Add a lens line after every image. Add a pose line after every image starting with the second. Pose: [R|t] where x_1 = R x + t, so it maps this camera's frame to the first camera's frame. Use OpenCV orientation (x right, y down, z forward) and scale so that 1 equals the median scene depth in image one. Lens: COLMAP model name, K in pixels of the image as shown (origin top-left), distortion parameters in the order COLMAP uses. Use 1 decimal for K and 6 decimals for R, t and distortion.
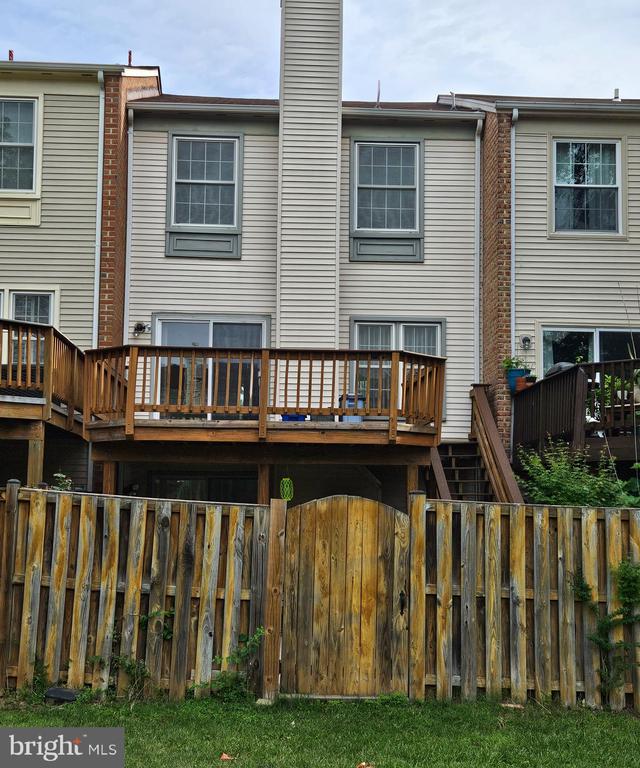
lens RADIAL K [[1076.1, 0, 320.1], [0, 1076.1, 384.8], [0, 0, 1]] dist [0.143465, 0.000000]
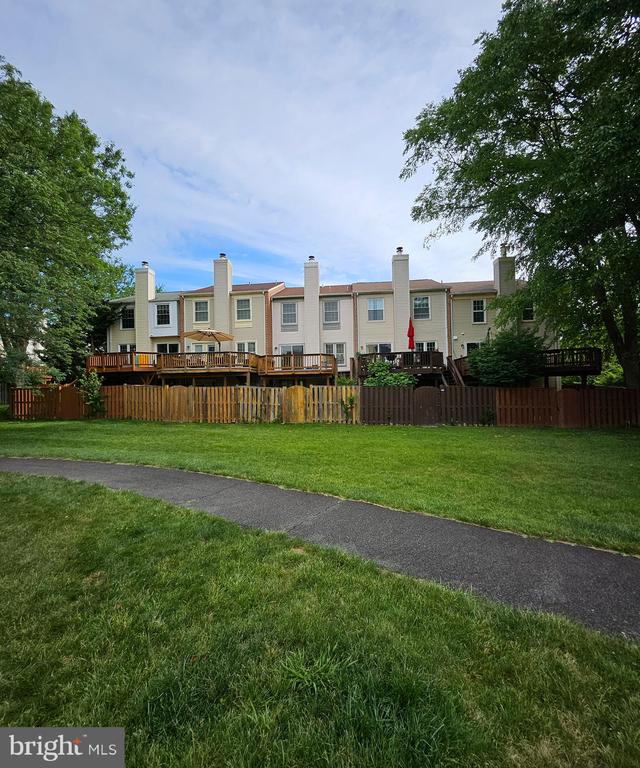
lens RADIAL K [[334.7, 0, 320.0], [0, 334.7, 383.4], [0, 0, 1]] dist [0.006548, -0.003693]
pose [[0.985728, -0.035196, -0.164624, 0.396399], [0.051202, 0.994253, 0.094015, -0.052246], [0.160369, -0.101102, 0.981866, -0.559126]]
